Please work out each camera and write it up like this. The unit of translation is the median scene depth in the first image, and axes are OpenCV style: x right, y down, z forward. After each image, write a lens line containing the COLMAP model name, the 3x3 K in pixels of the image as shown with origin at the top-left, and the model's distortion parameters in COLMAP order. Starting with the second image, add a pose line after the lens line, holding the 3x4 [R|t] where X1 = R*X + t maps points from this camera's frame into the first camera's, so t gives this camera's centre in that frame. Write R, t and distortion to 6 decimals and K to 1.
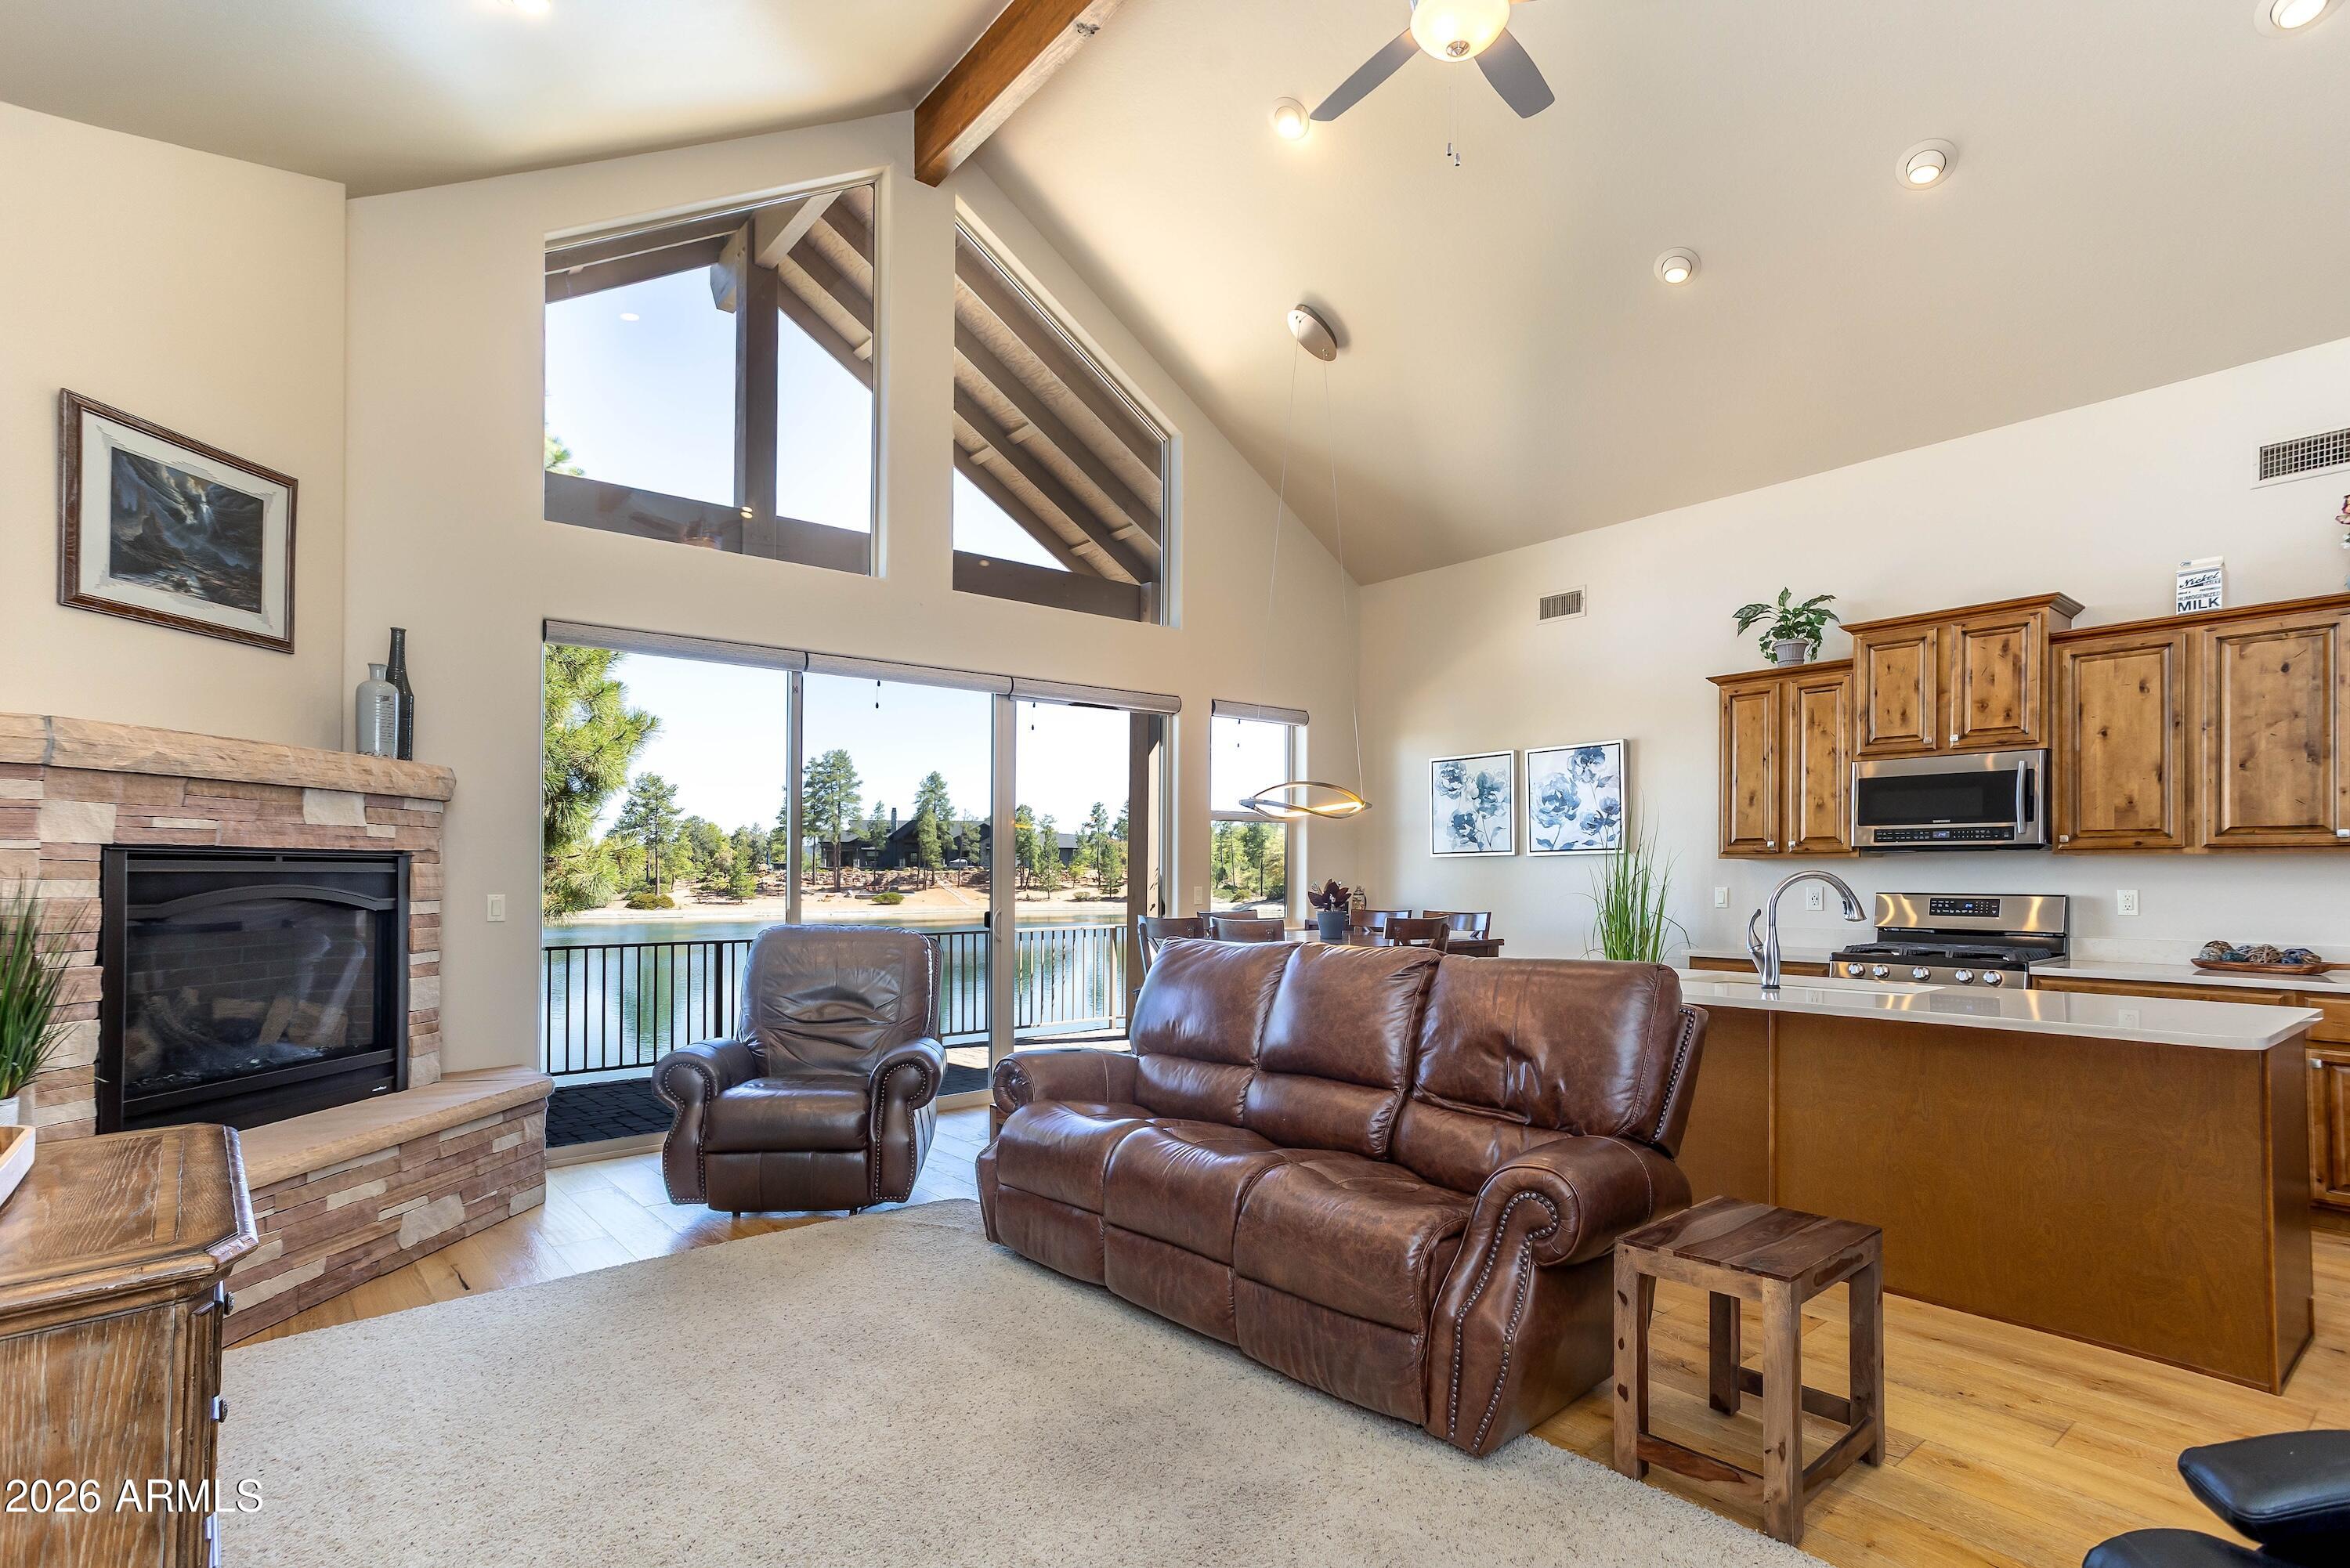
lens RADIAL K [[1171.5, 0, 1199.4], [0, 1171.5, 861.3], [0, 0, 1]] dist [0.000709, 0.023351]
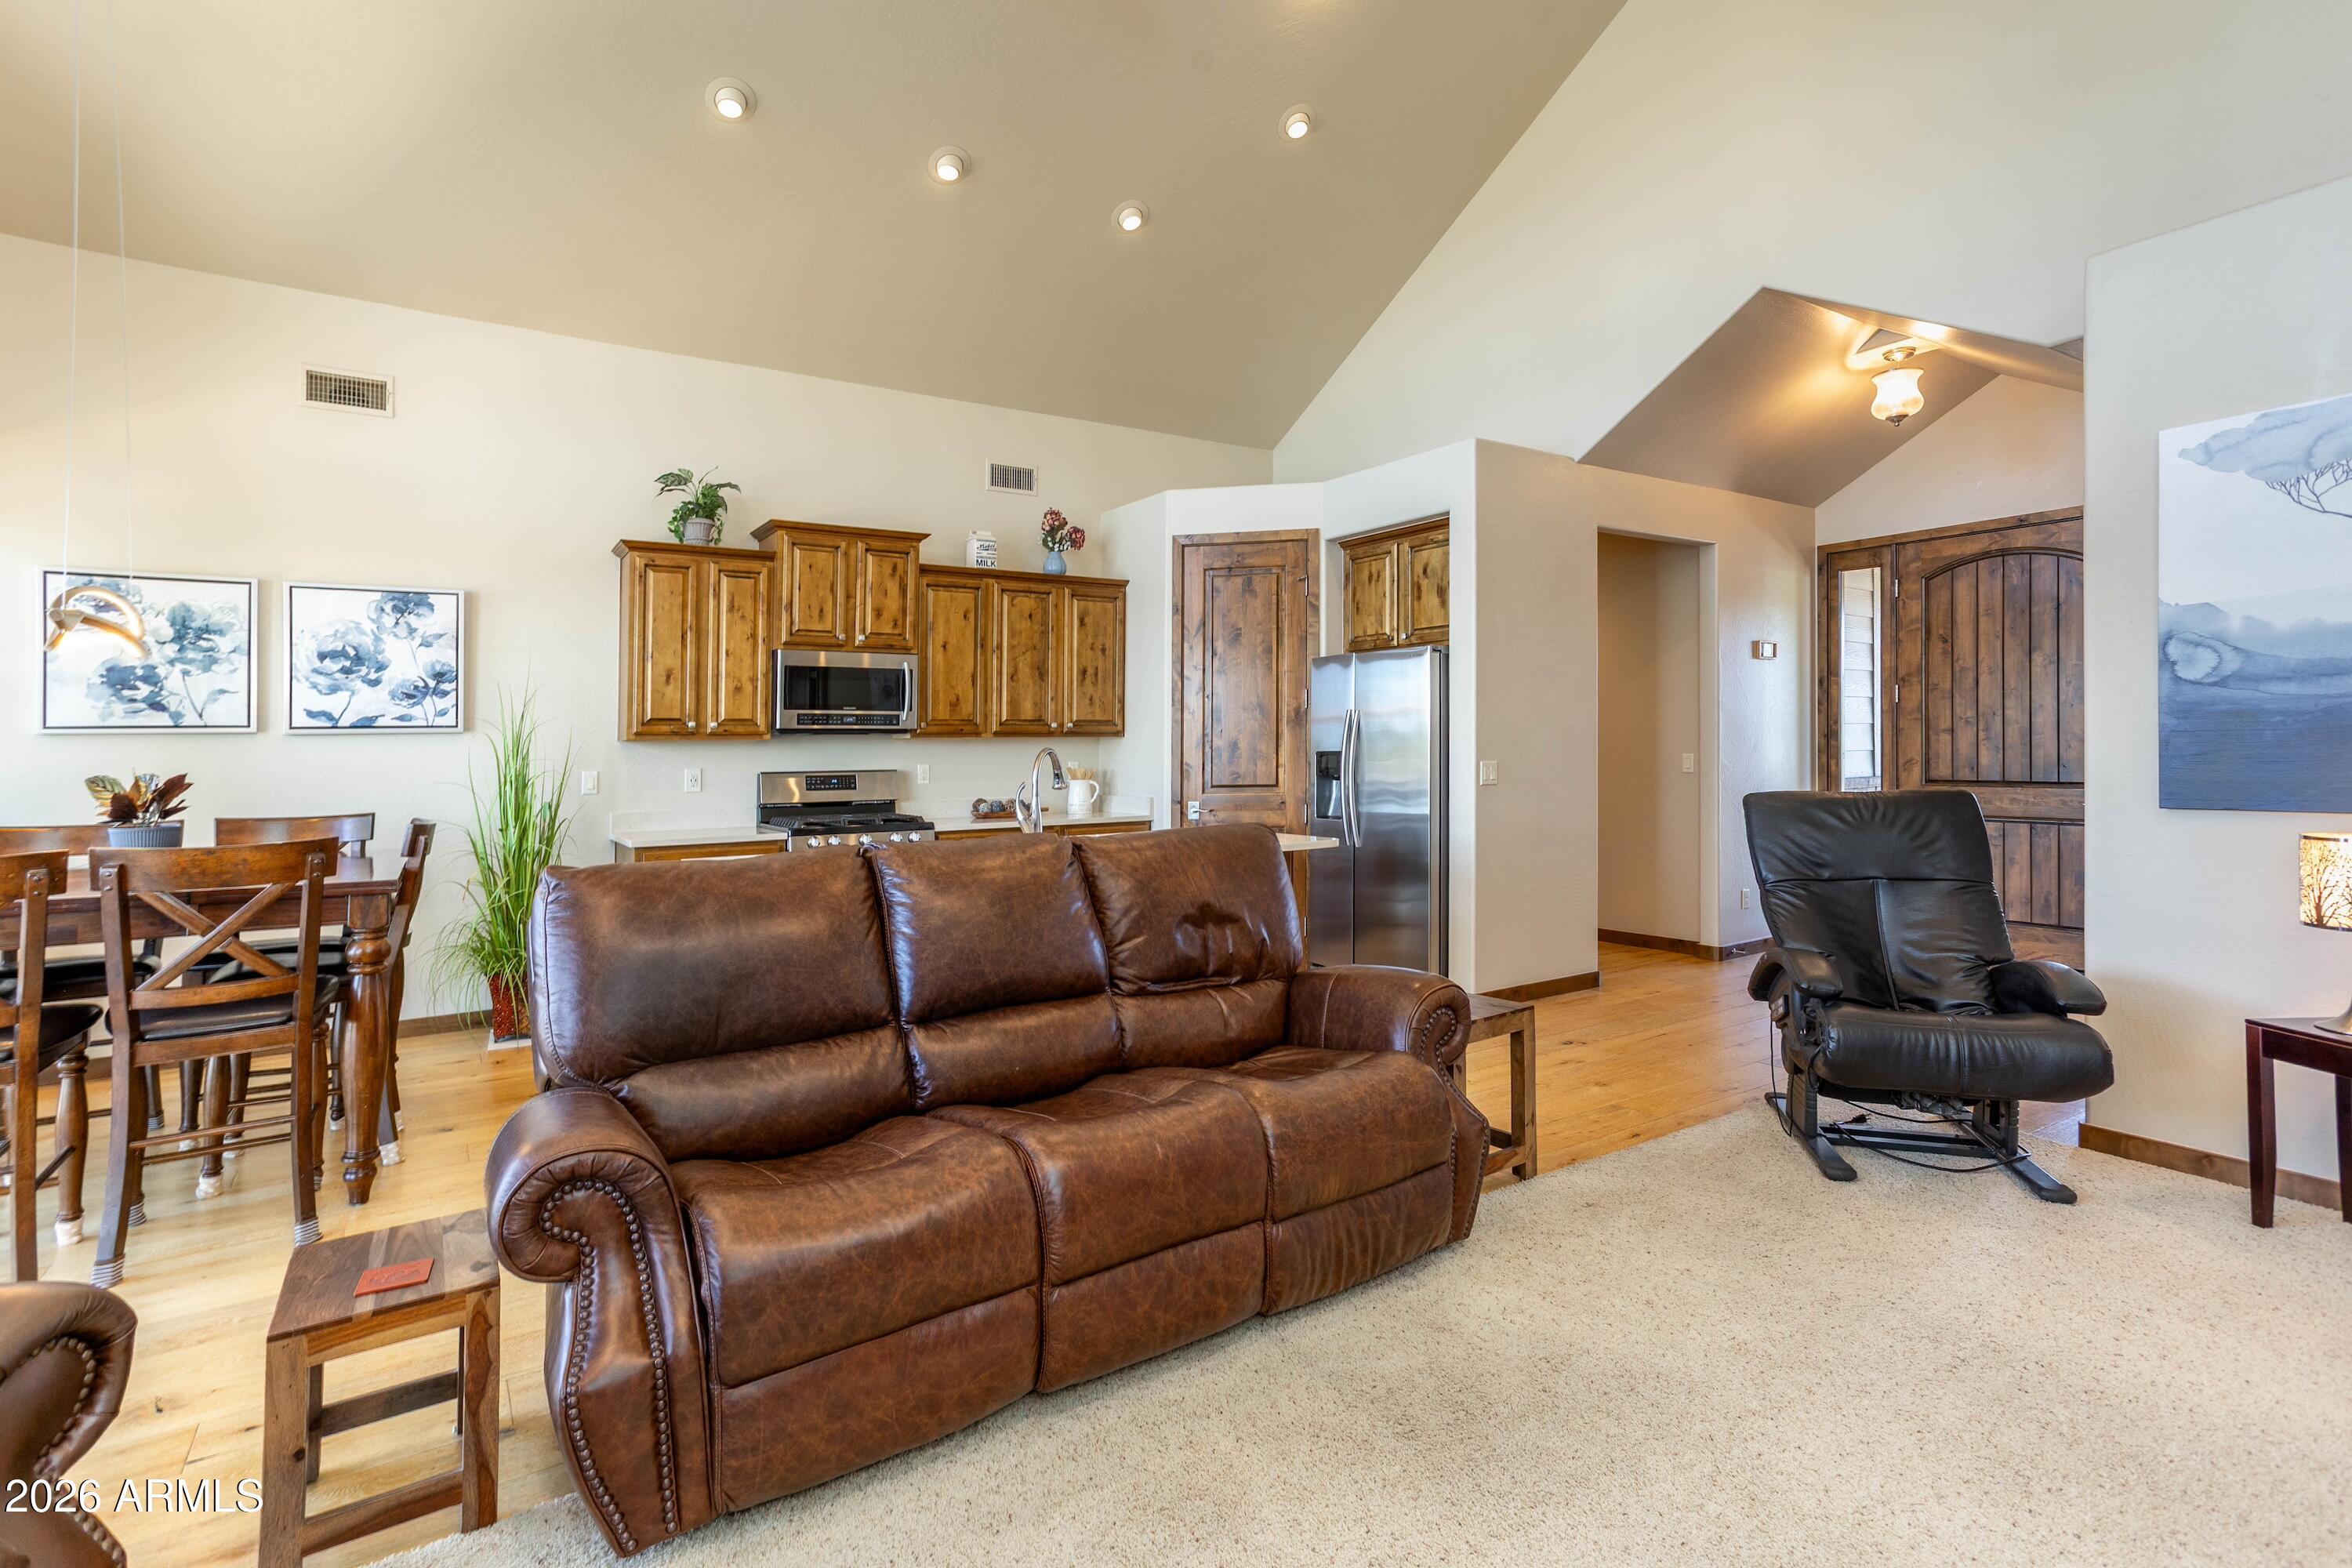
lens RADIAL K [[1148.9, 0, 1191.9], [0, 1148.9, 752.7], [0, 0, 1]] dist [-0.056493, 0.043019]
pose [[0.104600, -0.004589, 0.994504, -0.486852], [-0.000031, 0.999989, 0.004618, 0.004969], [-0.994514, -0.000514, 0.104598, 0.583982]]
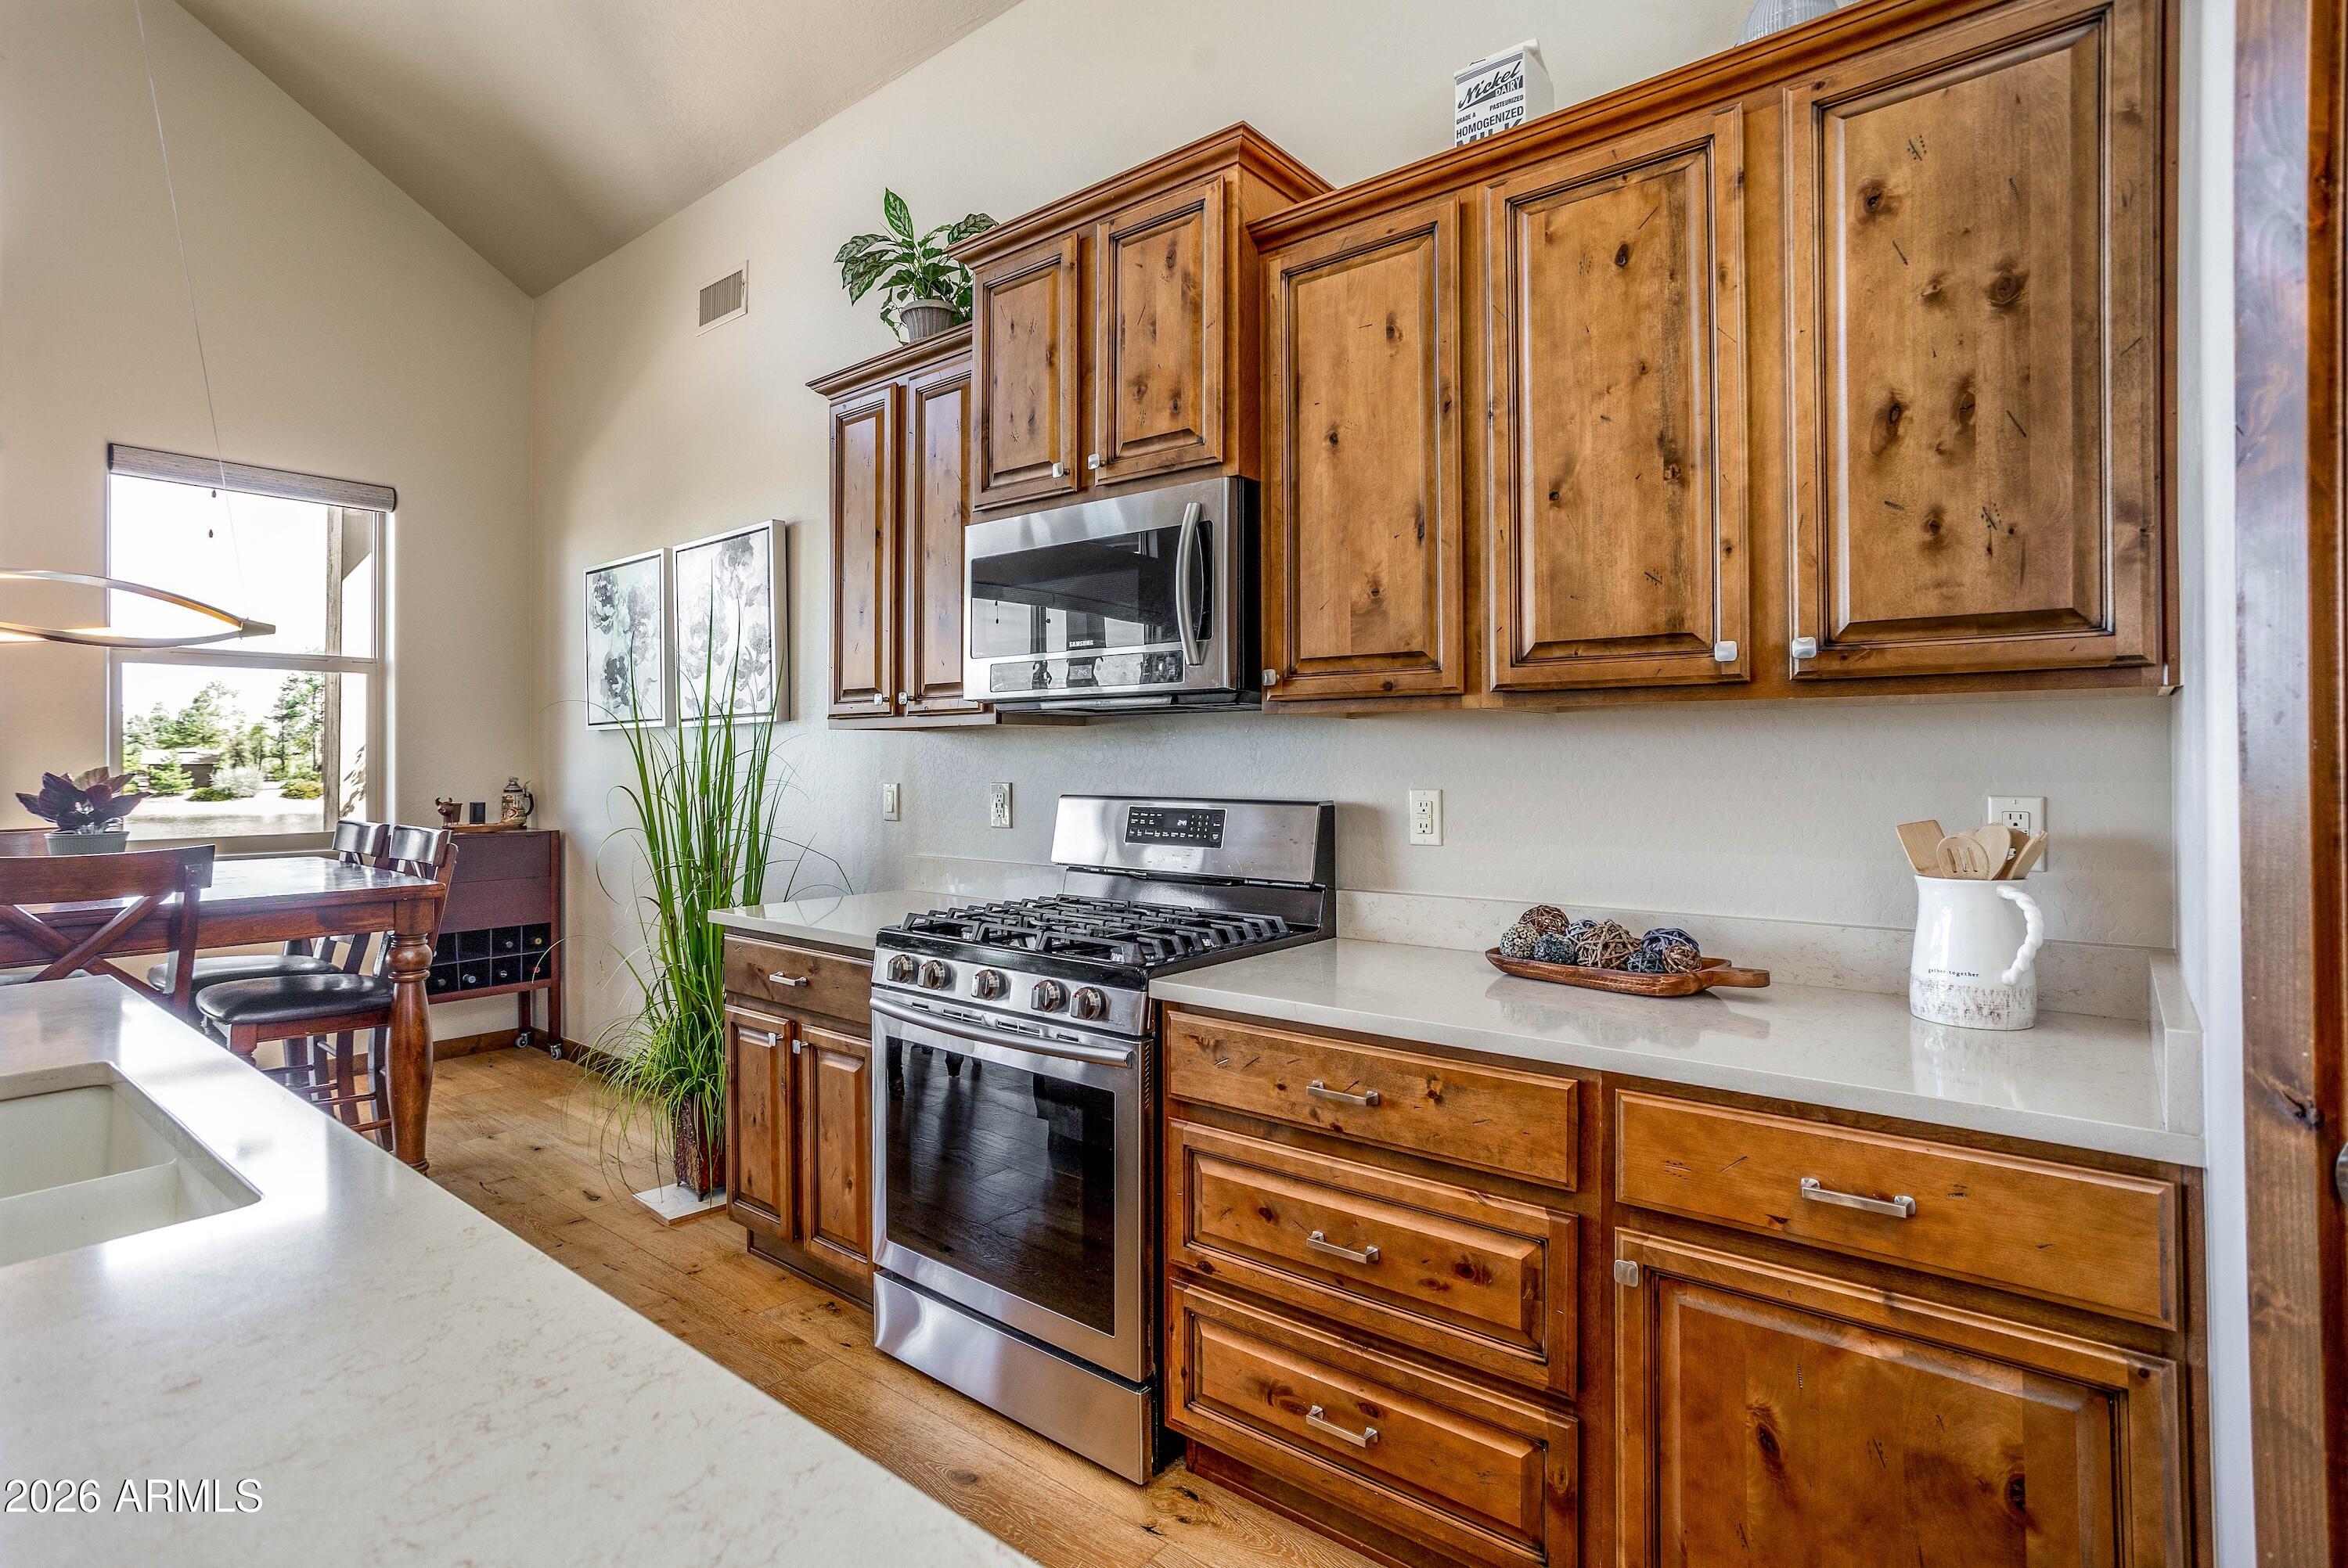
lens RADIAL K [[1146.8, 0, 1189.8], [0, 1146.8, 752.7], [0, 0, 1]] dist [-0.056493, 0.043019]
pose [[0.982705, 0.004526, 0.185123, 0.629988], [-0.004844, 0.999987, 0.001261, 0.008913], [-0.185115, -0.002136, 0.982715, 0.585670]]
